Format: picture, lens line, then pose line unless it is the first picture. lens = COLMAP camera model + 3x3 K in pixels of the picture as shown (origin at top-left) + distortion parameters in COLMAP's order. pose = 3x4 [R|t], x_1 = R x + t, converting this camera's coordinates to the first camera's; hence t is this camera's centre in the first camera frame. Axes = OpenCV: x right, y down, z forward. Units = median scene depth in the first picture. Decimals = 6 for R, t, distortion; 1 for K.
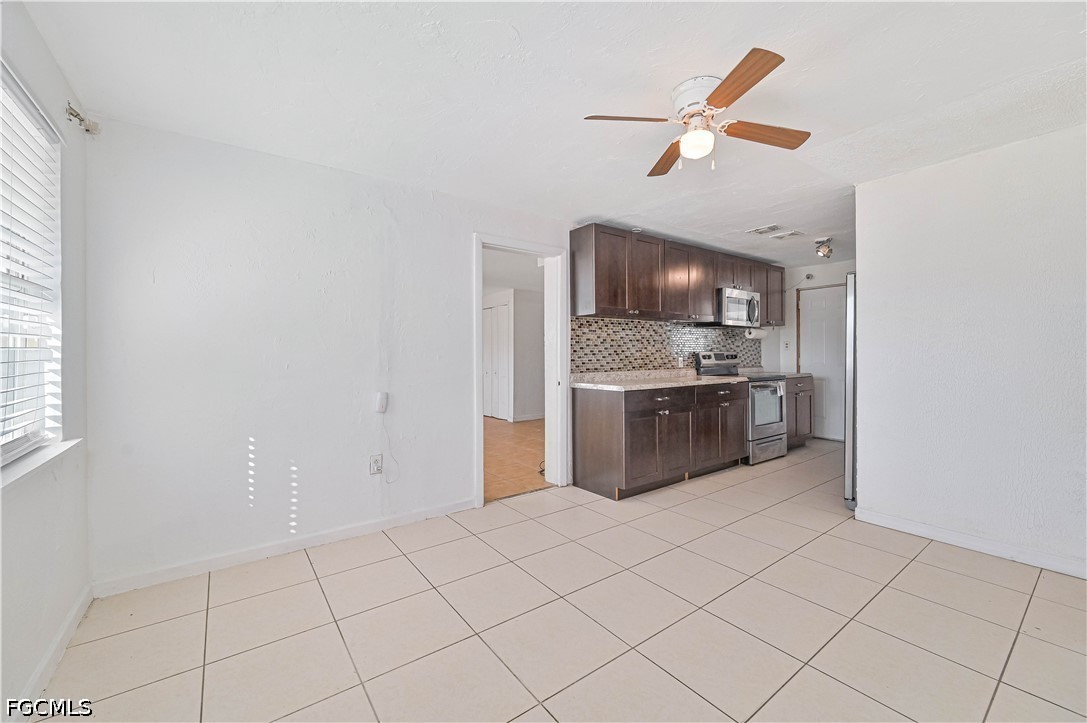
lens RADIAL K [[434.5, 0, 543.3], [0, 434.5, 357.8], [0, 0, 1]] dist [-0.003936, -0.000536]
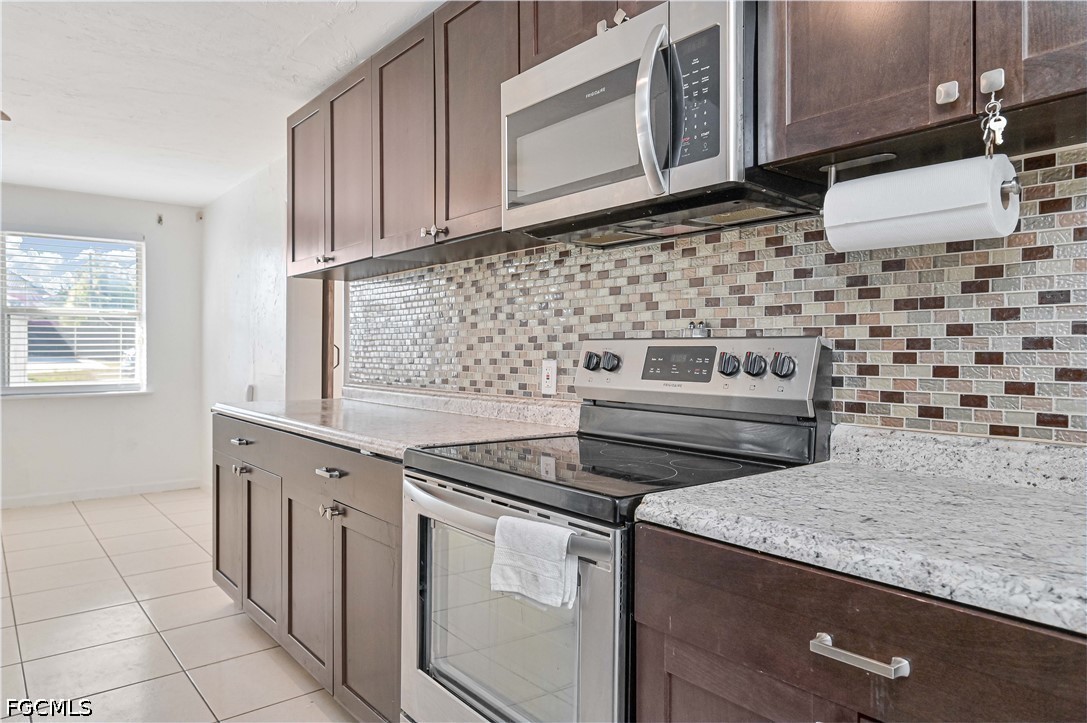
lens RADIAL K [[698.2, 0, 540.7], [0, 698.2, 359.1], [0, 0, 1]] dist [-0.005408, 0.000813]
pose [[0.040974, 0.021907, -0.998920, 0.811626], [-0.006770, 0.999743, 0.021648, -0.012417], [0.999137, 0.005876, 0.041111, 0.993186]]
